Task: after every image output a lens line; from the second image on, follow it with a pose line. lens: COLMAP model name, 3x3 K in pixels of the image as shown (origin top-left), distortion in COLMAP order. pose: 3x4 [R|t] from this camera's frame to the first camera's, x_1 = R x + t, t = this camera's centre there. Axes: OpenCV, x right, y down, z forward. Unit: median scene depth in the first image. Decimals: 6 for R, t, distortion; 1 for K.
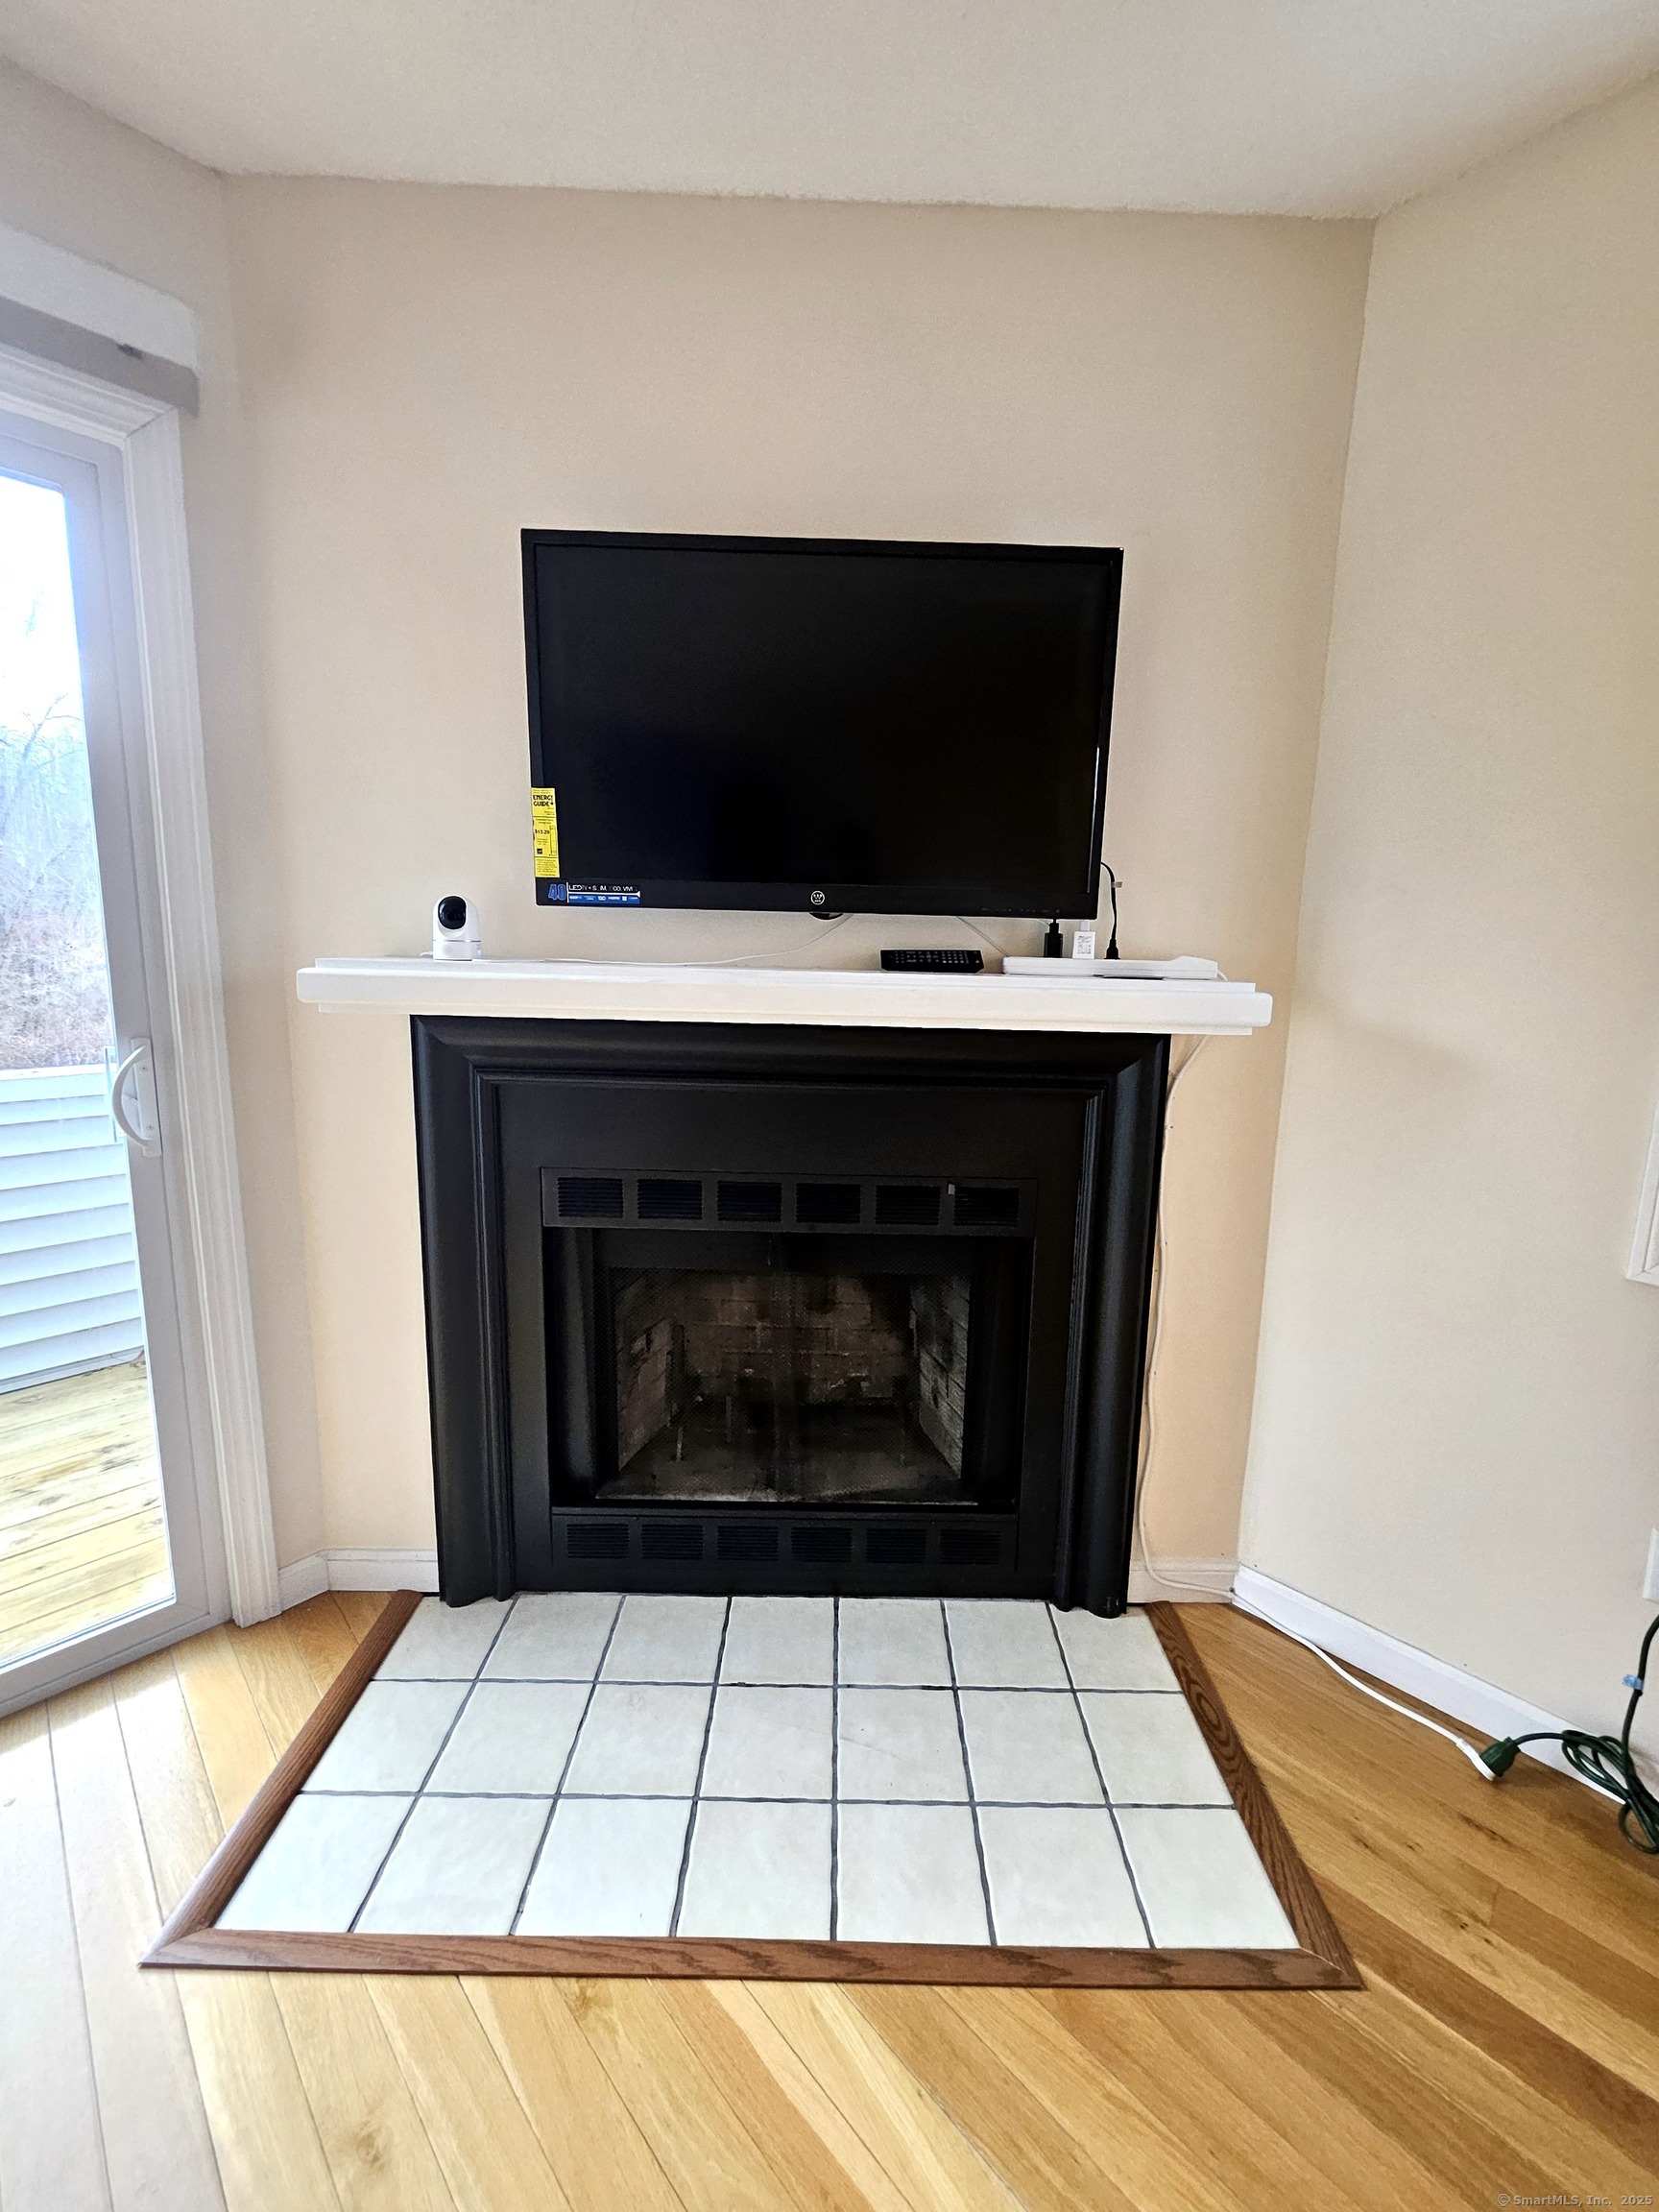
lens RADIAL K [[870.8, 0, 857.5], [0, 870.8, 1080.6], [0, 0, 1]] dist [-0.008910, 0.000719]
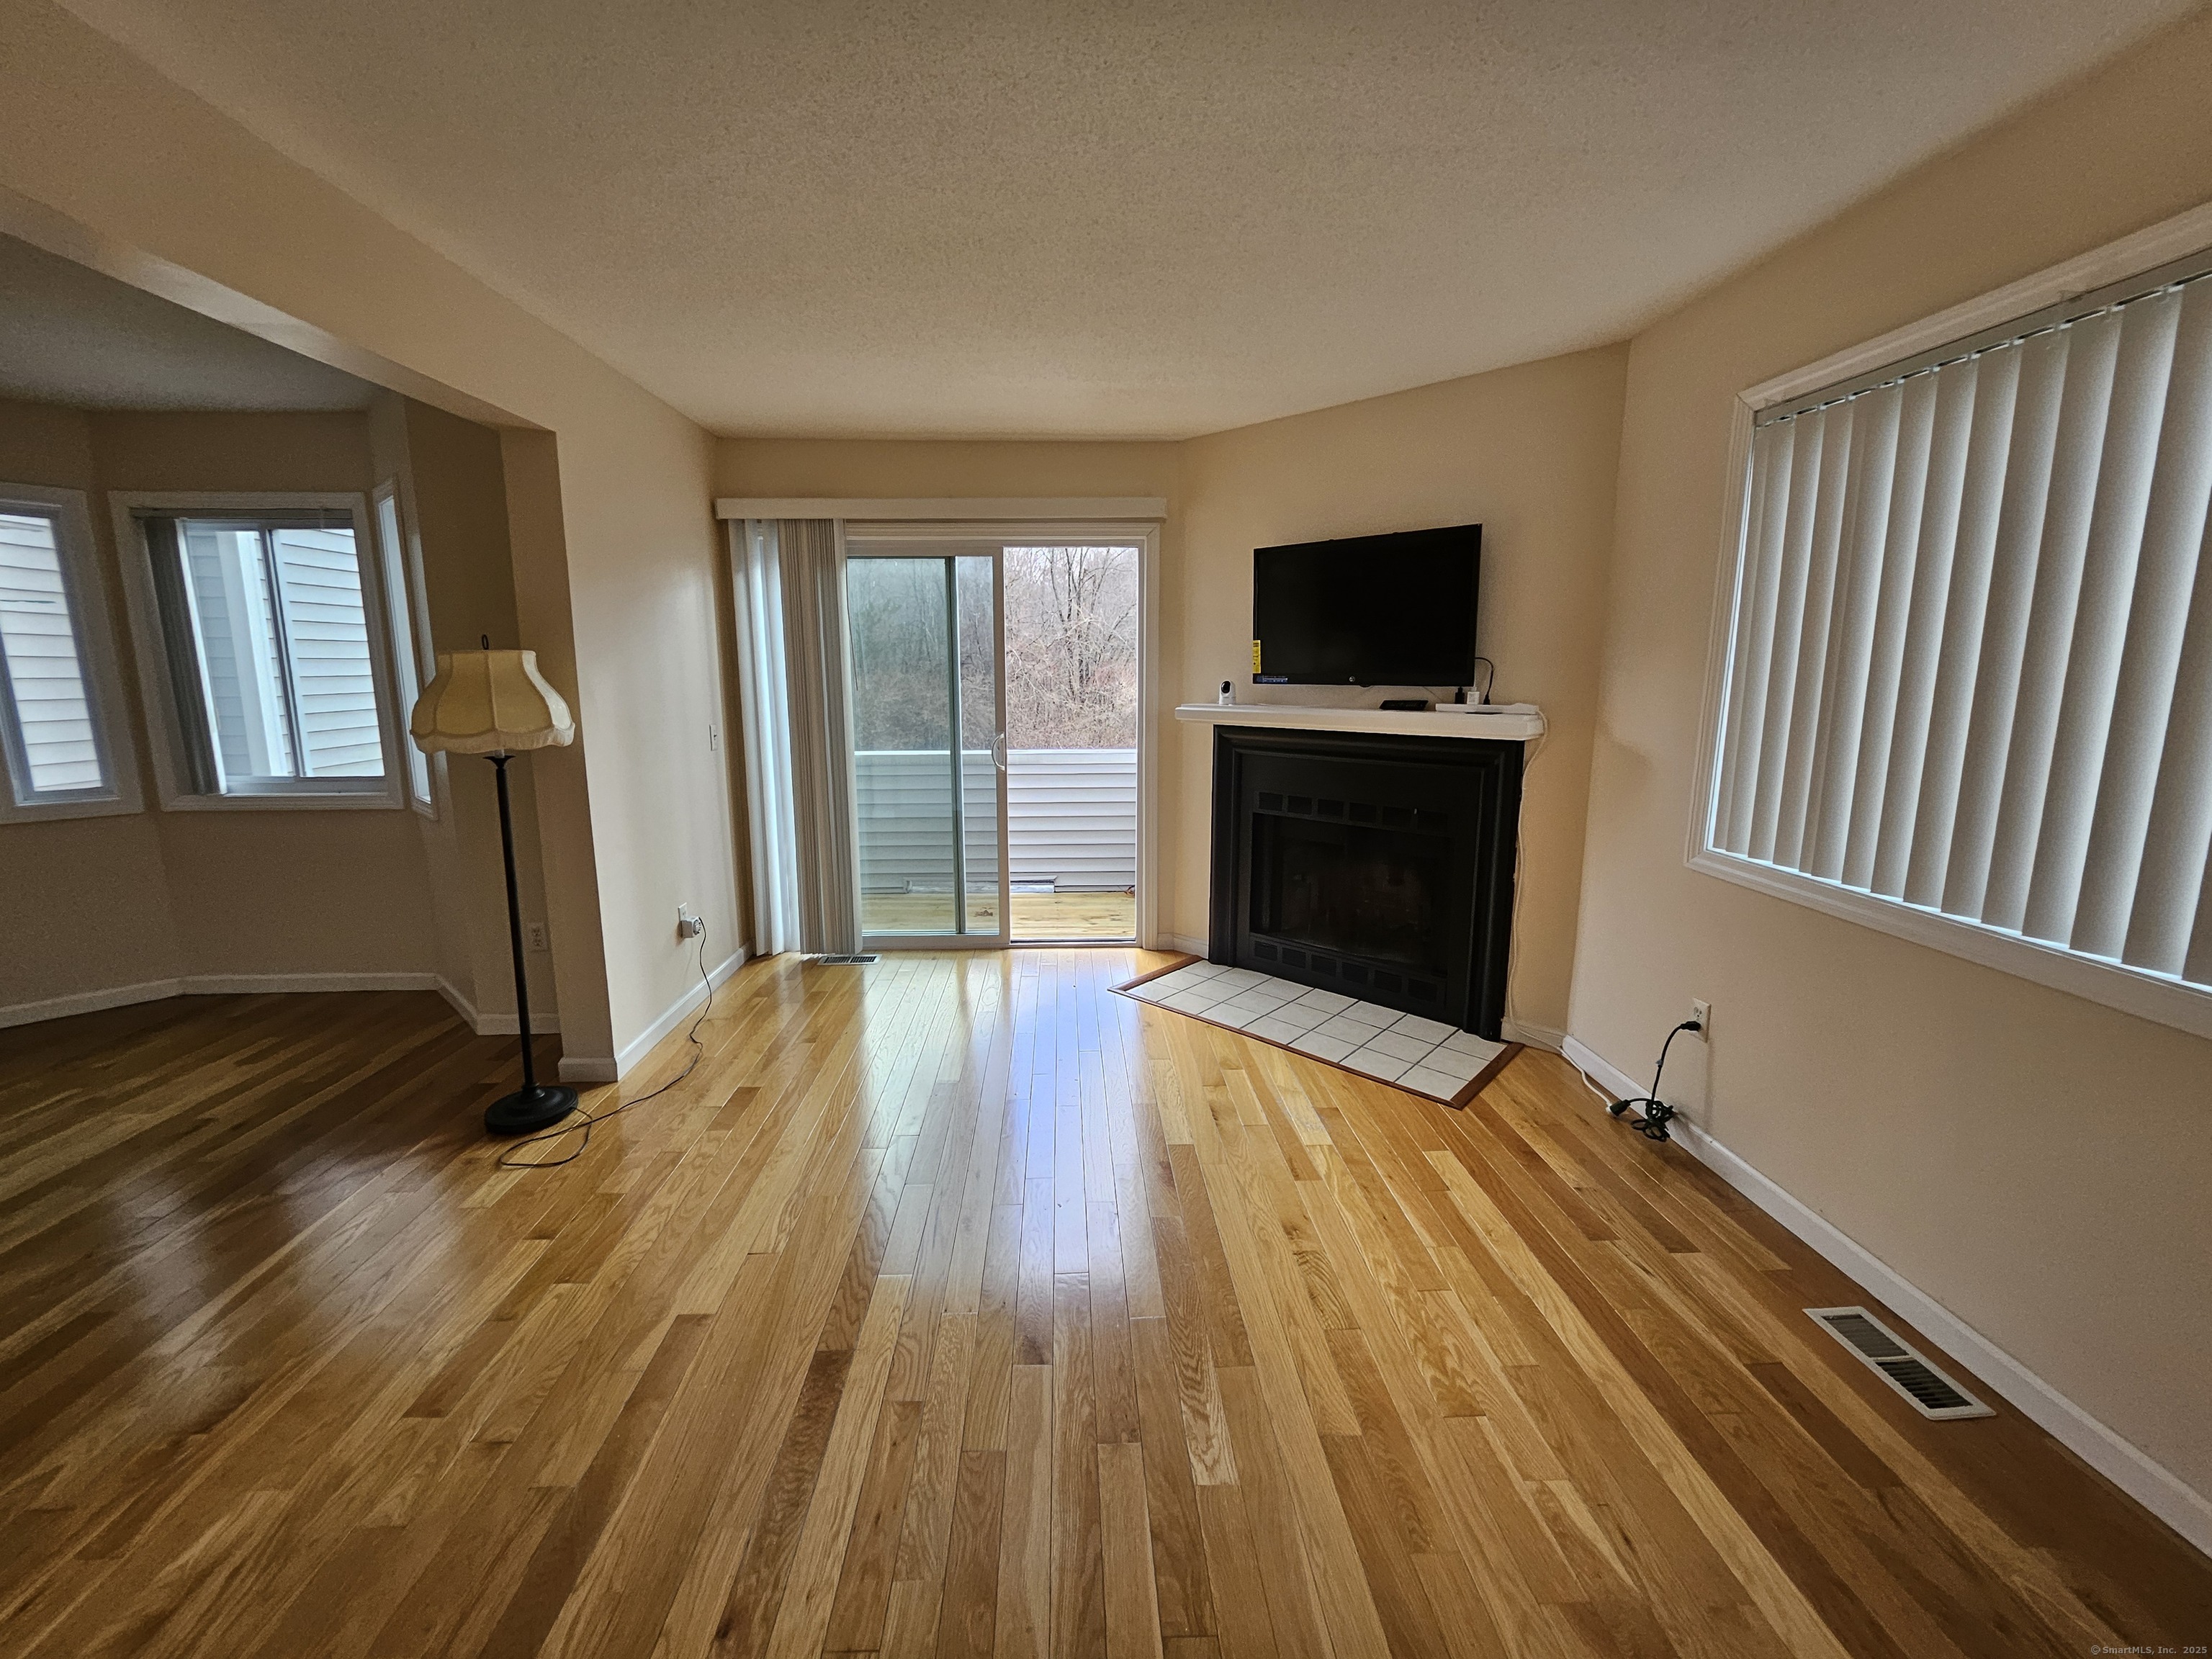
lens RADIAL K [[870.8, 0, 1099.3], [0, 870.8, 803.9], [0, 0, 1]] dist [-0.008910, 0.000719]
pose [[0.727202, 0.079069, -0.681854, 1.061705], [-0.084292, 0.996112, 0.025613, 0.125842], [0.681228, 0.038849, 0.731040, -1.169430]]
